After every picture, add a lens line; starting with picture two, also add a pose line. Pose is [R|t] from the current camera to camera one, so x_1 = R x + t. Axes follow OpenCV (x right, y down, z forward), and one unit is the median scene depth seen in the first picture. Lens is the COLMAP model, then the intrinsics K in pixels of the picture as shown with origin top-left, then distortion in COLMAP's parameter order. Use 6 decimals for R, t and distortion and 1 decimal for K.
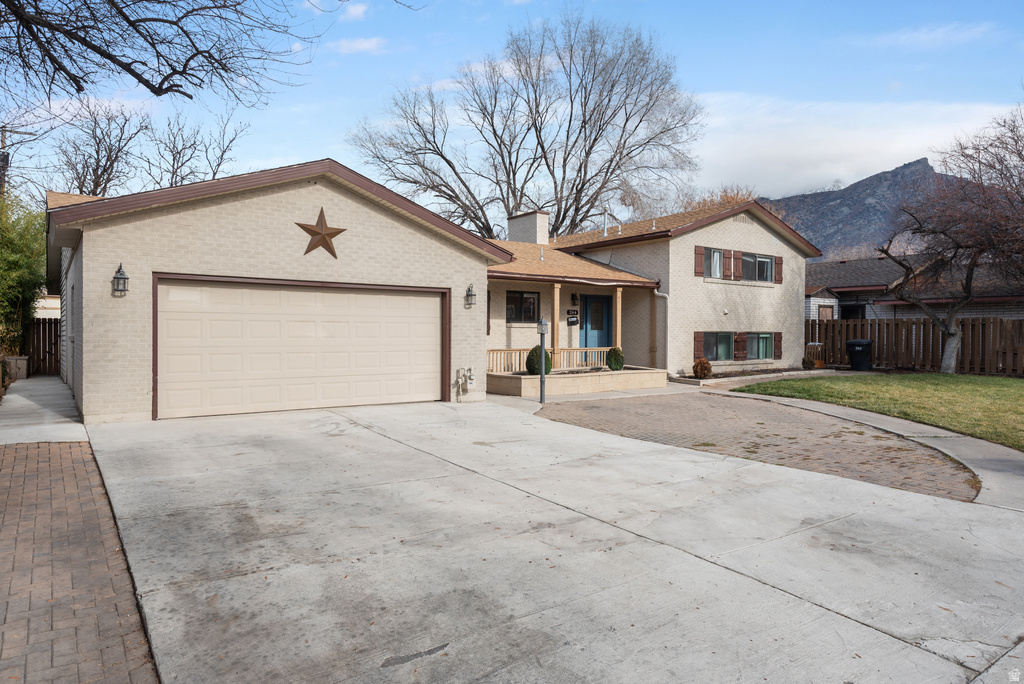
lens RADIAL K [[644.7, 0, 519.1], [0, 644.7, 338.2], [0, 0, 1]] dist [0.026576, -0.004350]
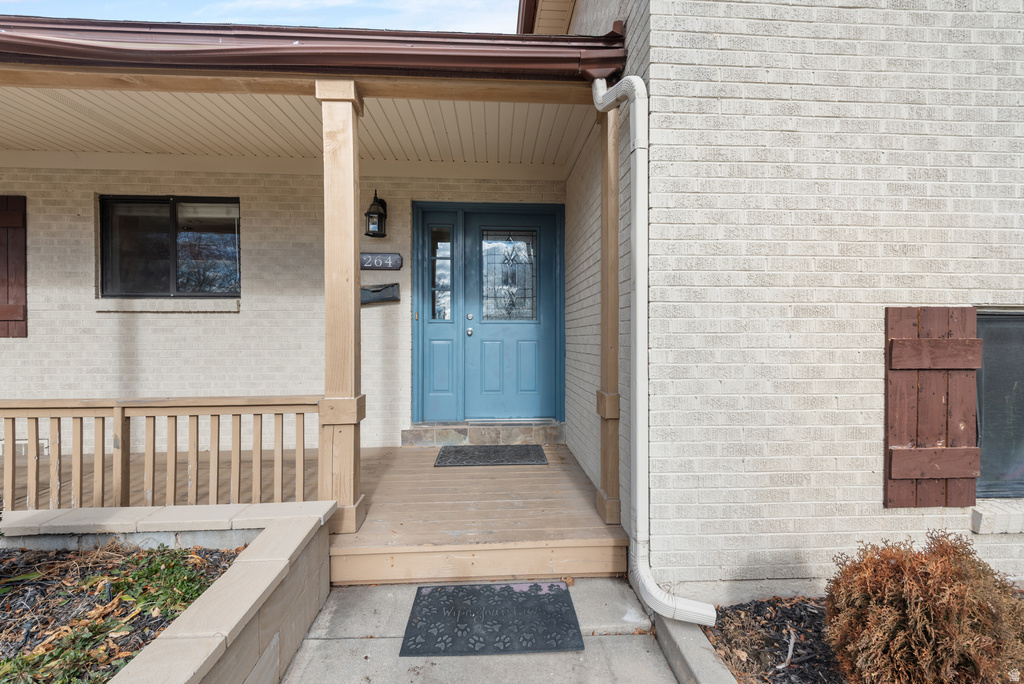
lens RADIAL K [[456.9, 0, 517.6], [0, 456.9, 340.2], [0, 0, 1]] dist [0.030533, -0.014997]
pose [[0.837407, -0.002429, -0.546574, 0.546788], [0.001732, 0.999997, -0.001790, -0.005470], [0.546577, 0.000552, 0.837409, 1.832799]]
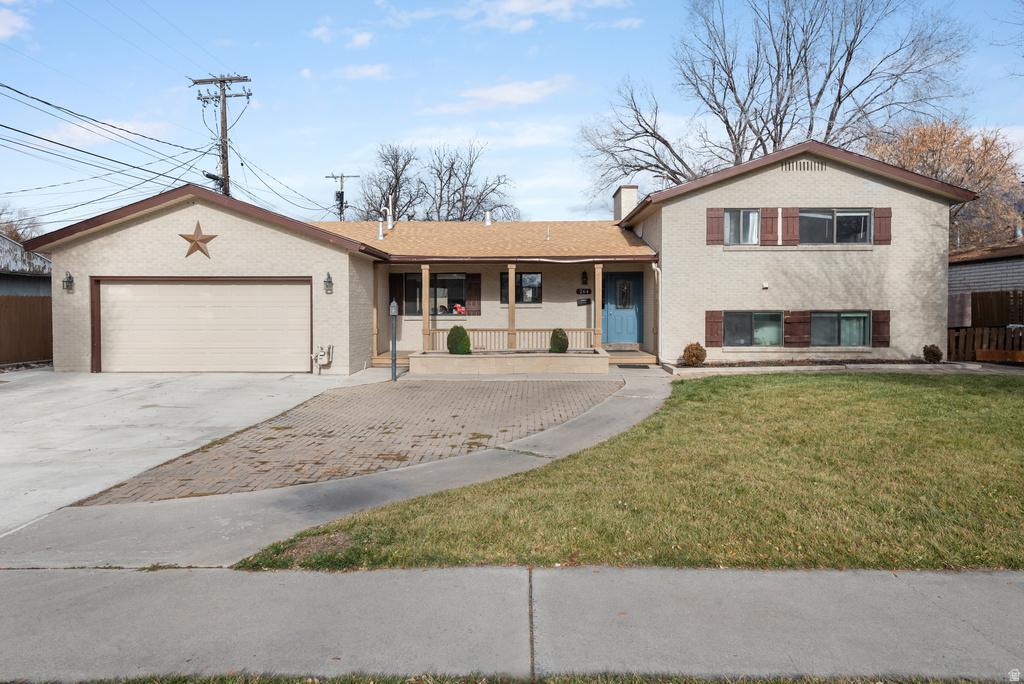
lens RADIAL K [[613.2, 0, 521.0], [0, 613.2, 337.7], [0, 0, 1]] dist [0.007989, 0.000900]
pose [[0.803432, 0.018984, -0.595094, 1.180879], [0.000836, 0.999455, 0.033012, -0.003977], [0.595396, -0.027020, 0.802978, 0.450531]]
